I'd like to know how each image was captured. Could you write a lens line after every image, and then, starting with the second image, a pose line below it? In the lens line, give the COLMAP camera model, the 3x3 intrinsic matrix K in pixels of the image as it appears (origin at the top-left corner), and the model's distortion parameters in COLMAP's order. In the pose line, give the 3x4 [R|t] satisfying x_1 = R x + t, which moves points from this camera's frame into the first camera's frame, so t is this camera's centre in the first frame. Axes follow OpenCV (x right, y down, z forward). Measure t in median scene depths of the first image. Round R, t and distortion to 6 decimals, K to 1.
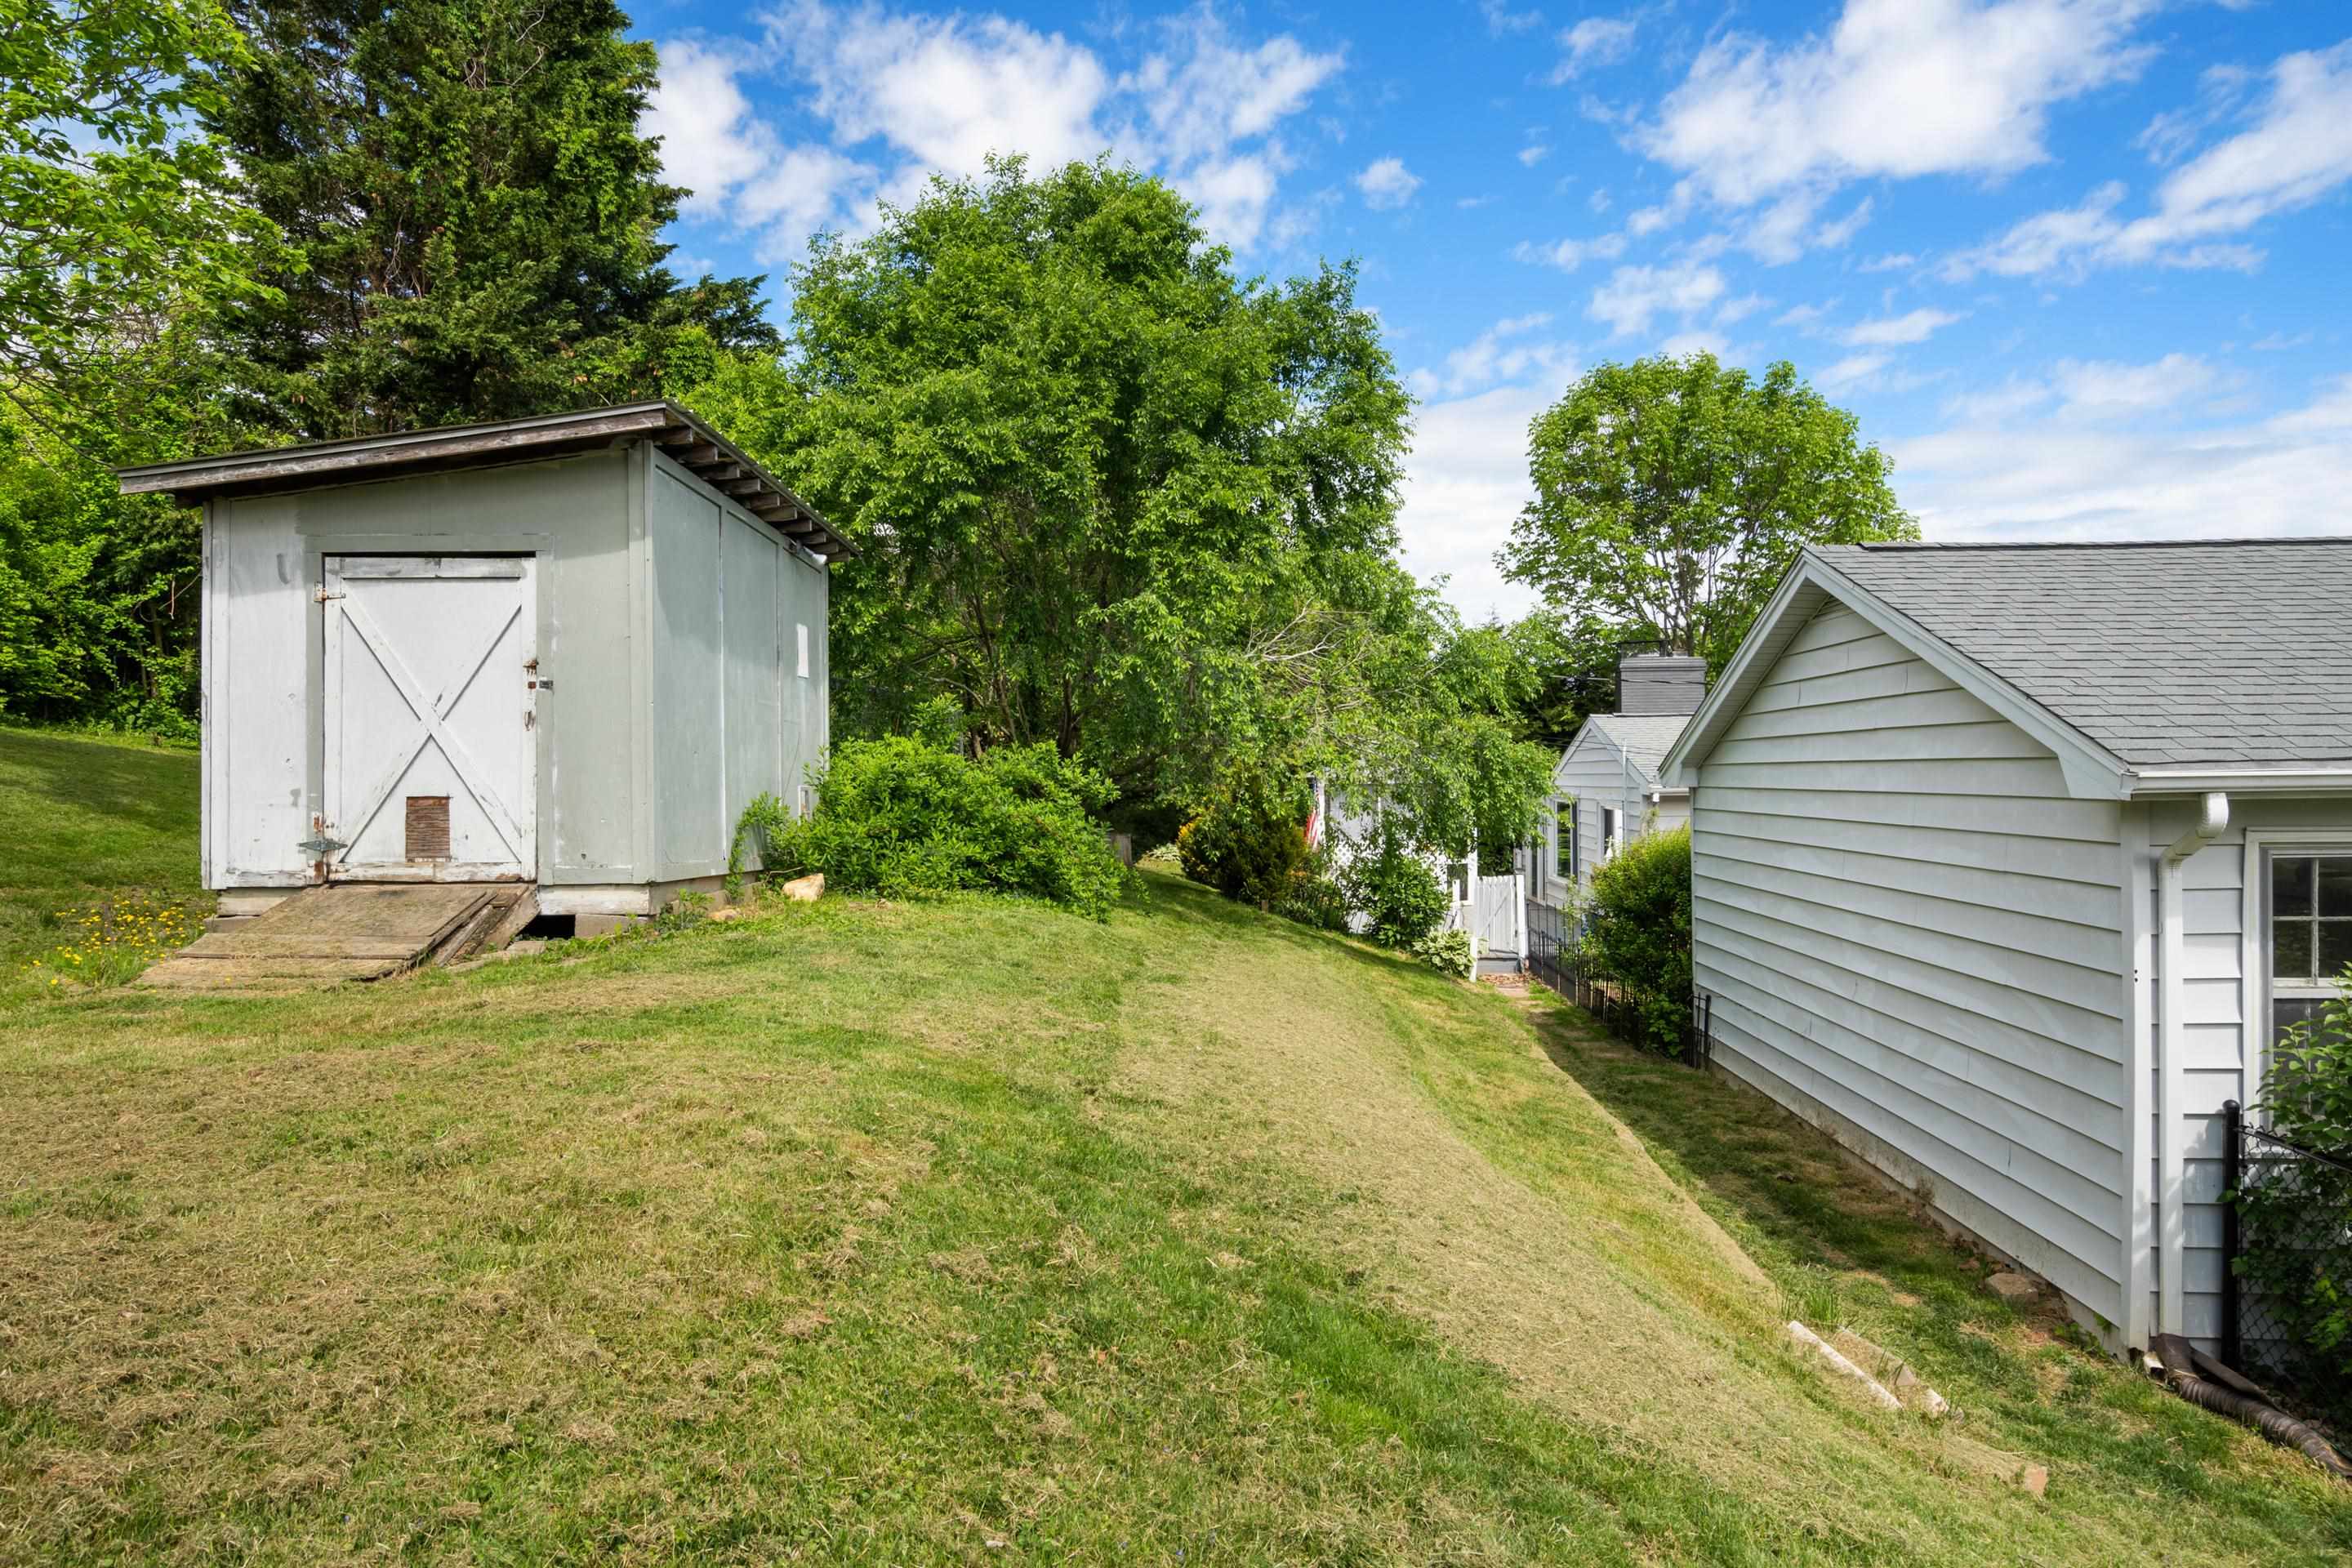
lens RADIAL K [[1325.2, 0, 1180.6], [0, 1325.2, 769.8], [0, 0, 1]] dist [-0.006092, -0.003851]
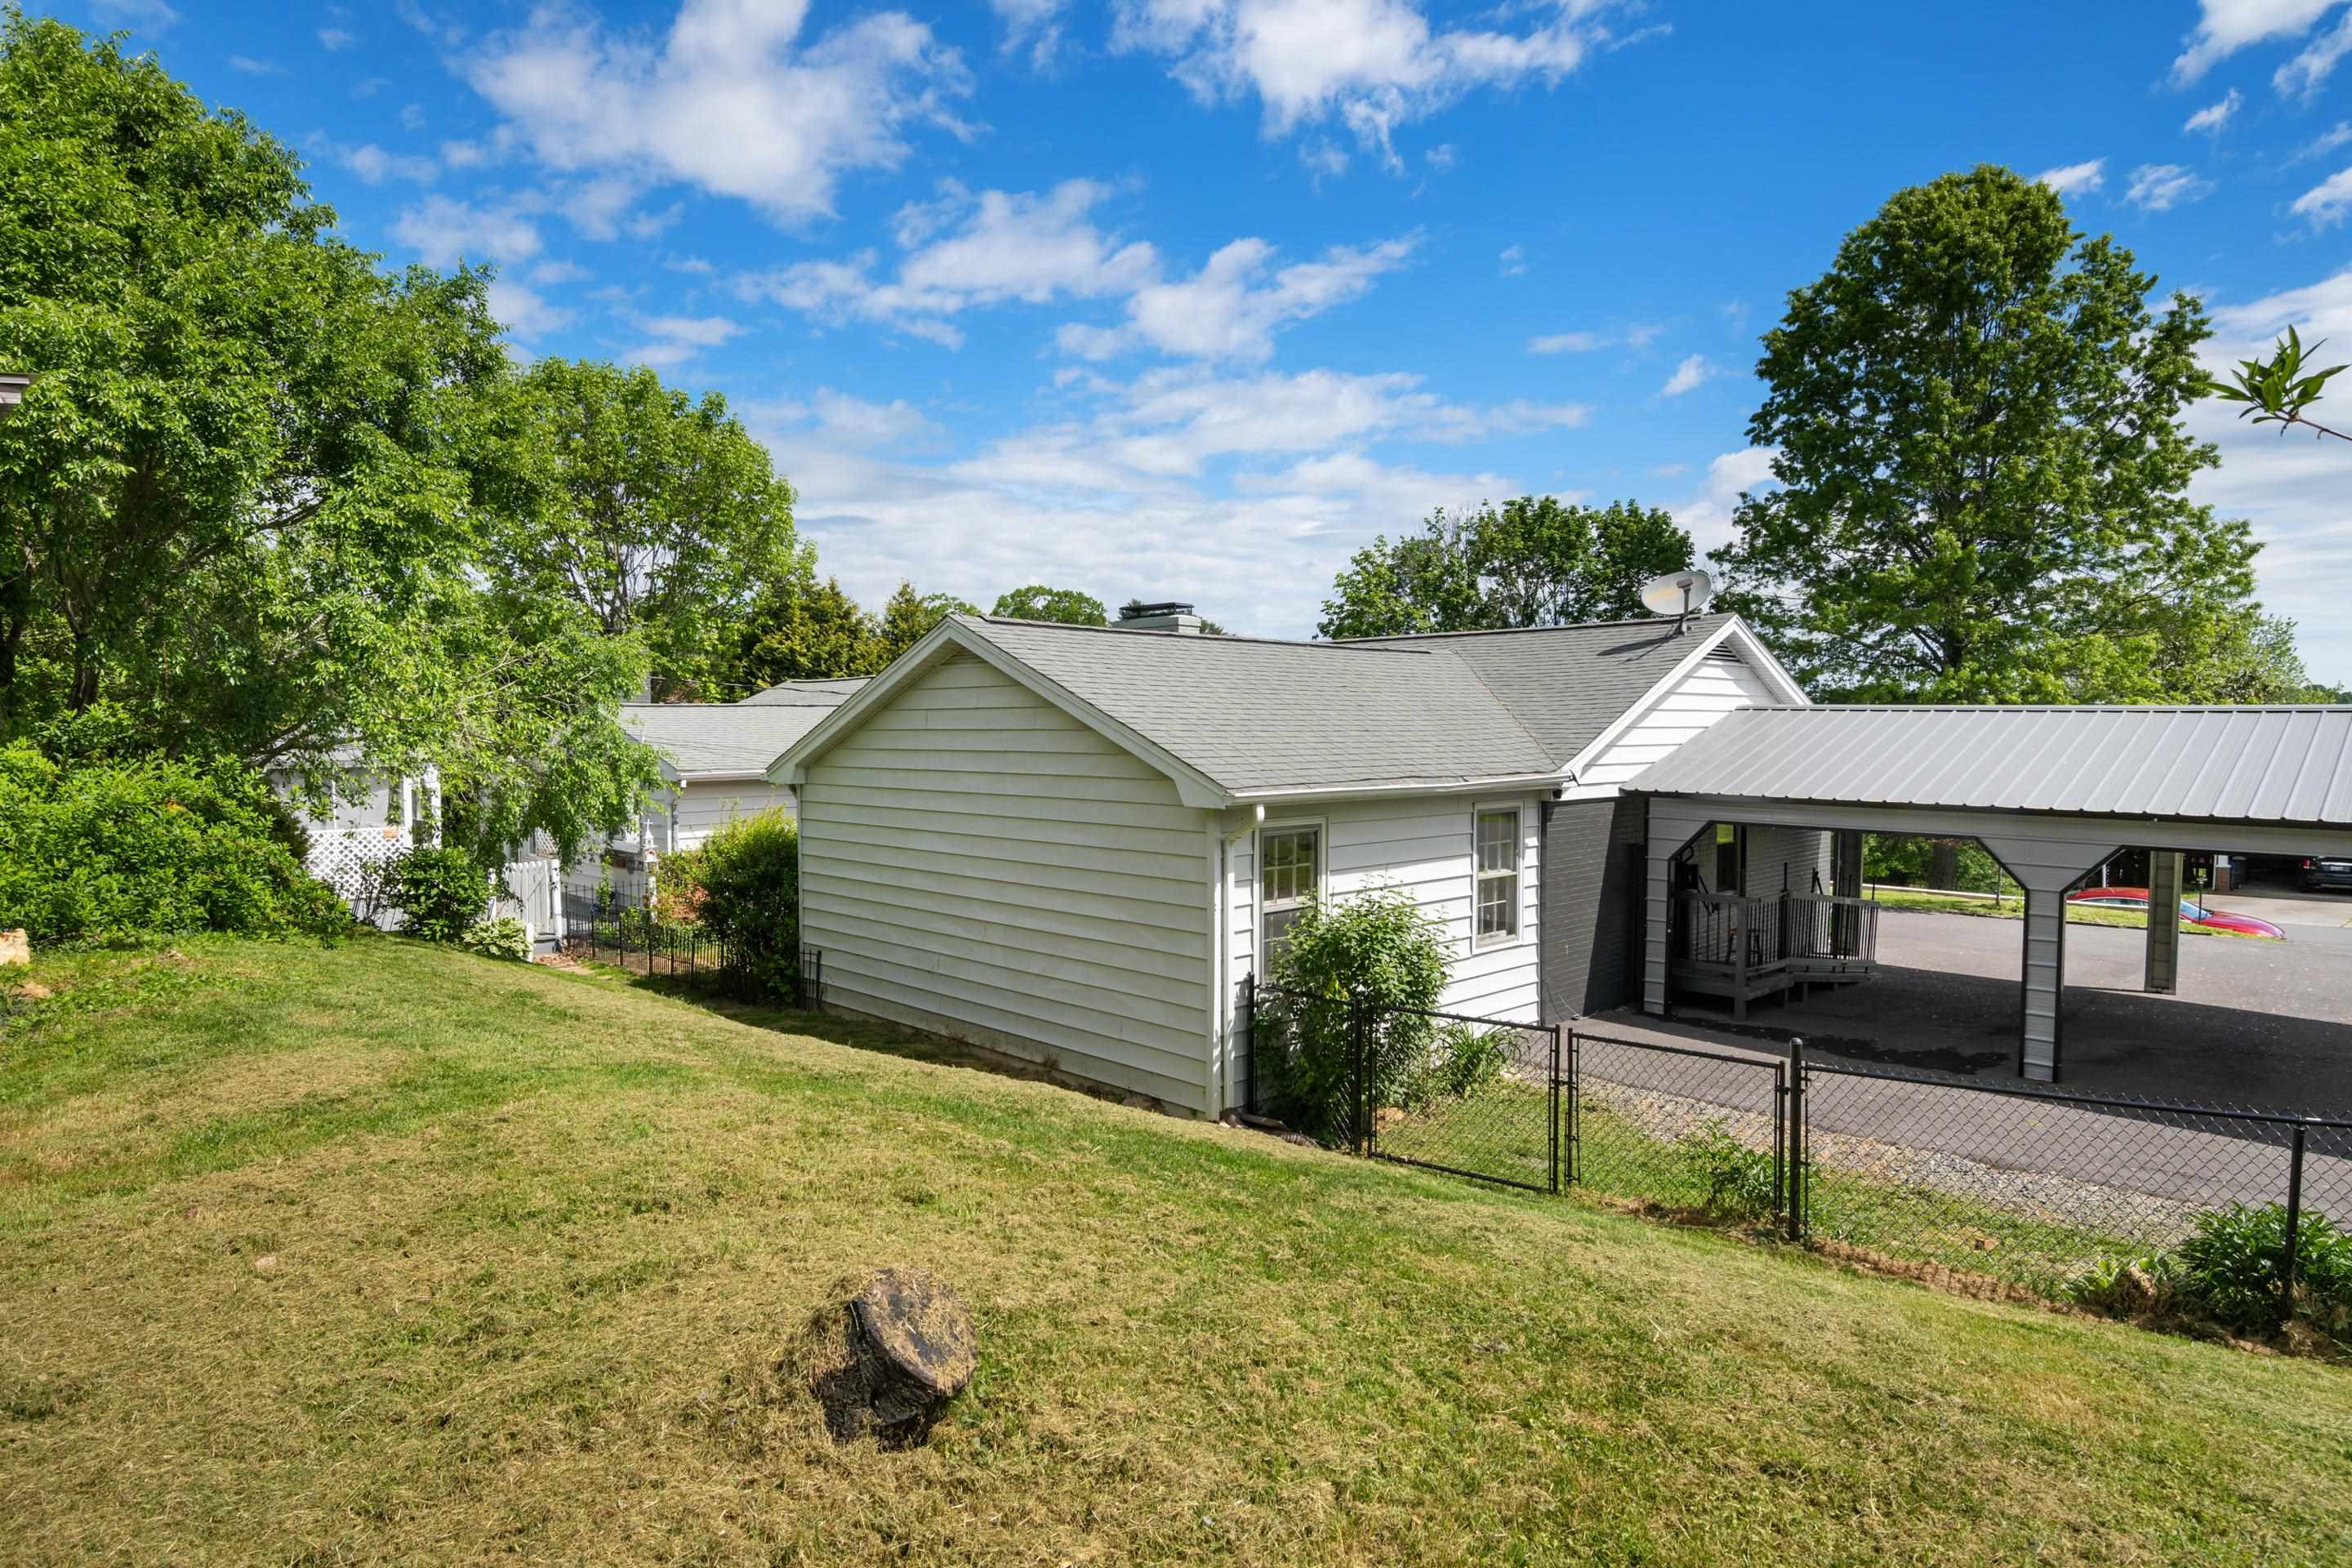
lens RADIAL K [[1282.7, 0, 1101.9], [0, 1282.7, 794.4], [0, 0, 1]] dist [0.053139, -0.000179]
pose [[0.700080, -0.027184, 0.713547, -0.270022], [-0.006033, 0.999014, 0.043979, -0.031058], [-0.714039, -0.035093, 0.699226, -0.034758]]
